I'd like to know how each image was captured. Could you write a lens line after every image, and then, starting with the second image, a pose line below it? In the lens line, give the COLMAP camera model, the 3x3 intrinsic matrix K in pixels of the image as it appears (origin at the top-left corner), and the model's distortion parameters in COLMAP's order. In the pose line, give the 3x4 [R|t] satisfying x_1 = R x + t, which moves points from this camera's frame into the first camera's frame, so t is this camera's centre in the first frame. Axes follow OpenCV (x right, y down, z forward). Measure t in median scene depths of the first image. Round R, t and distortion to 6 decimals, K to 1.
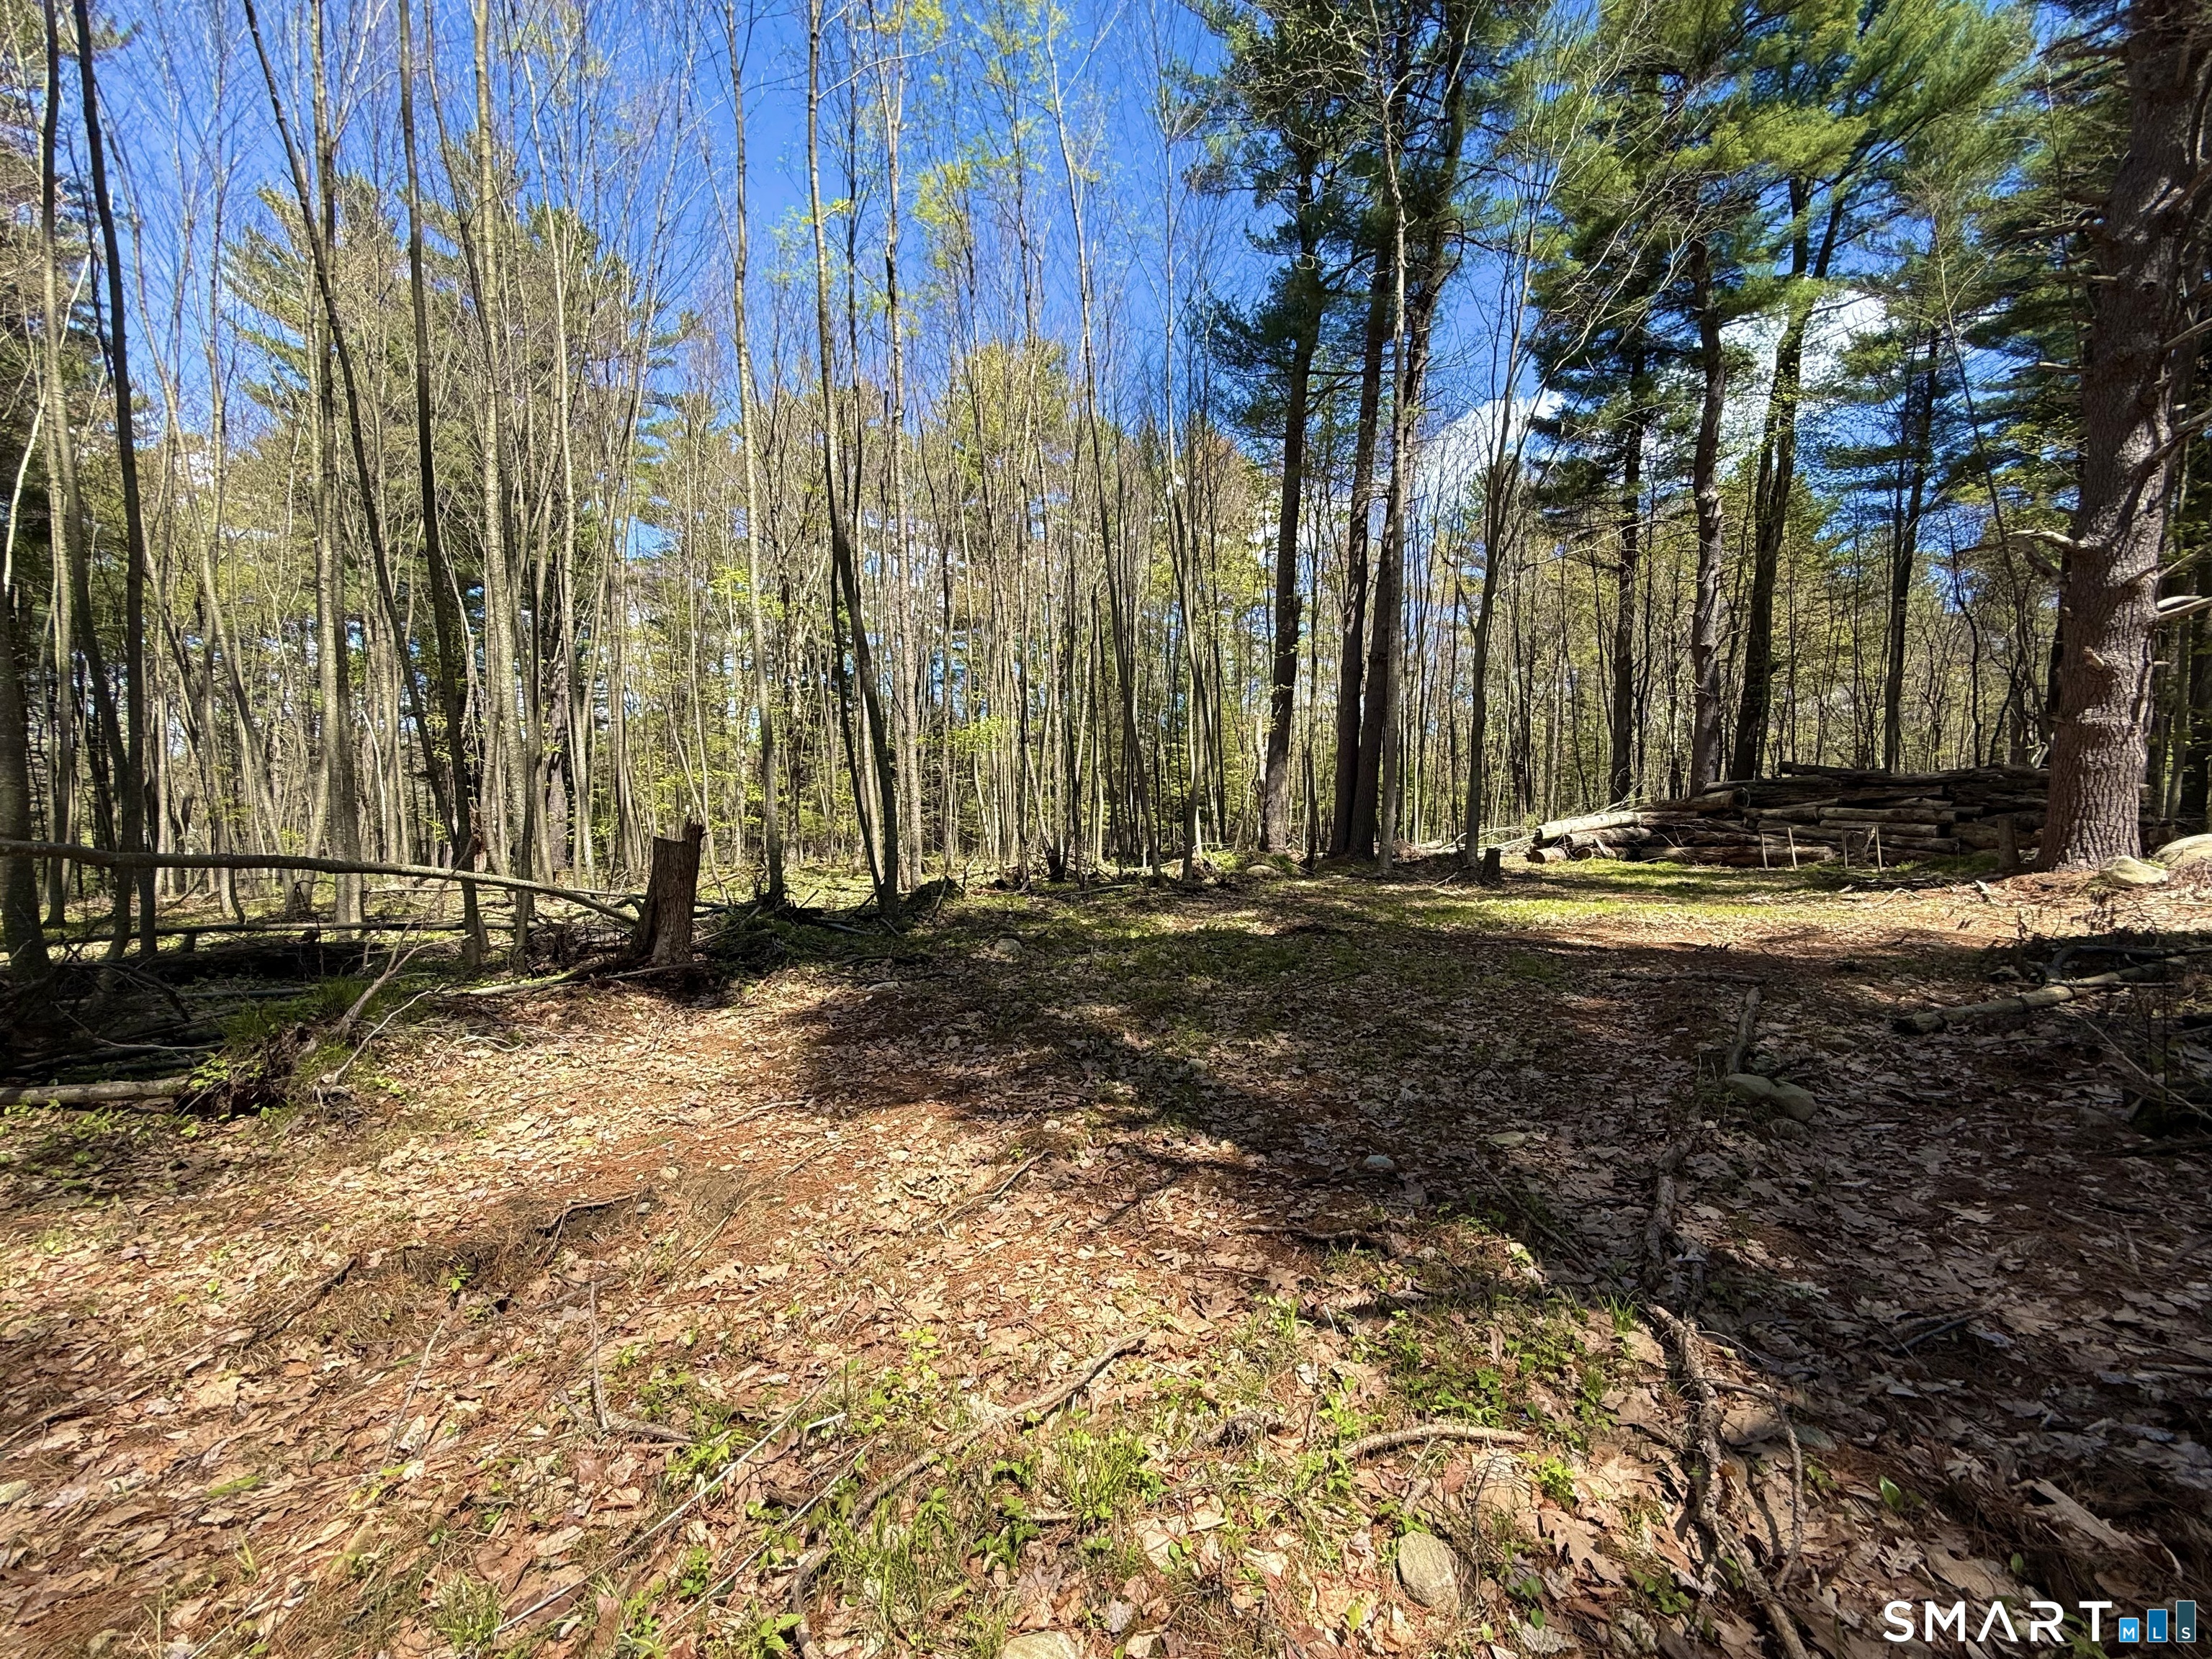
lens RADIAL K [[880.9, 0, 1105.8], [0, 880.9, 829.6], [0, 0, 1]] dist [-0.001744, 0.000378]
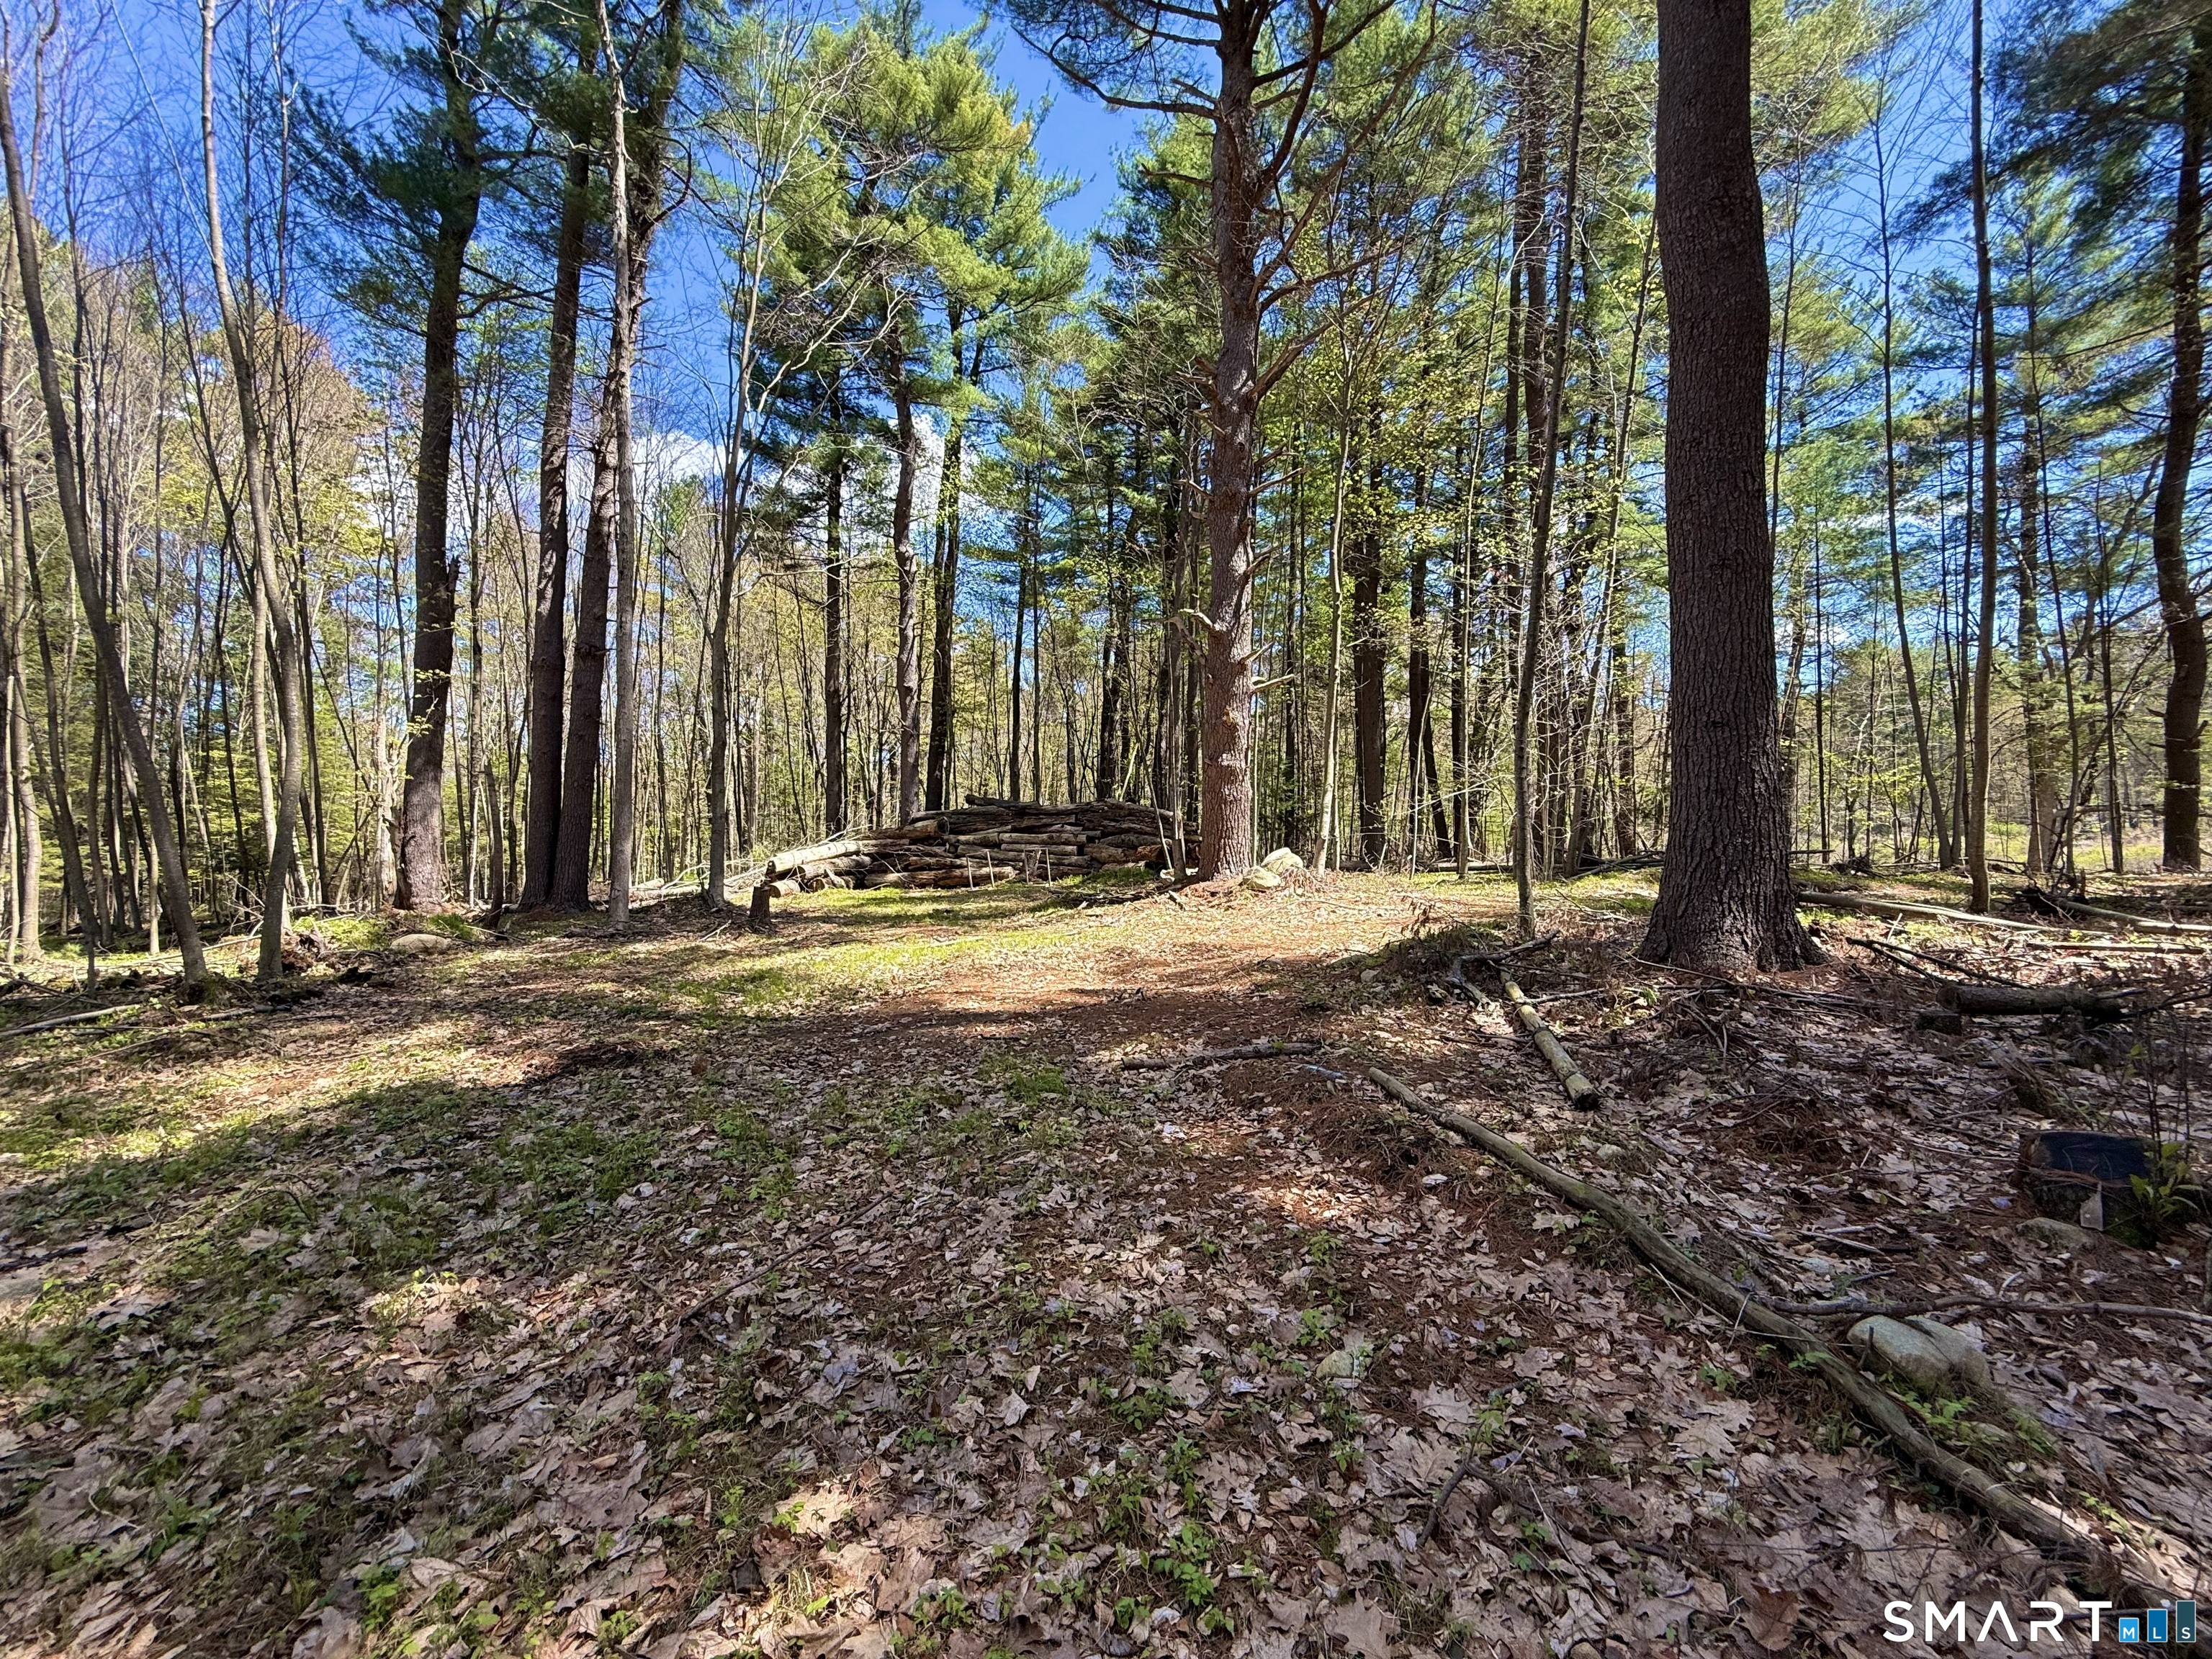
lens RADIAL K [[880.9, 0, 1108.8], [0, 880.9, 830.6], [0, 0, 1]] dist [-0.001744, 0.000378]
pose [[0.640912, -0.011902, 0.767522, 0.002572], [0.038331, 0.999129, -0.016515, -0.004003], [-0.766657, 0.040004, 0.640810, 0.129028]]
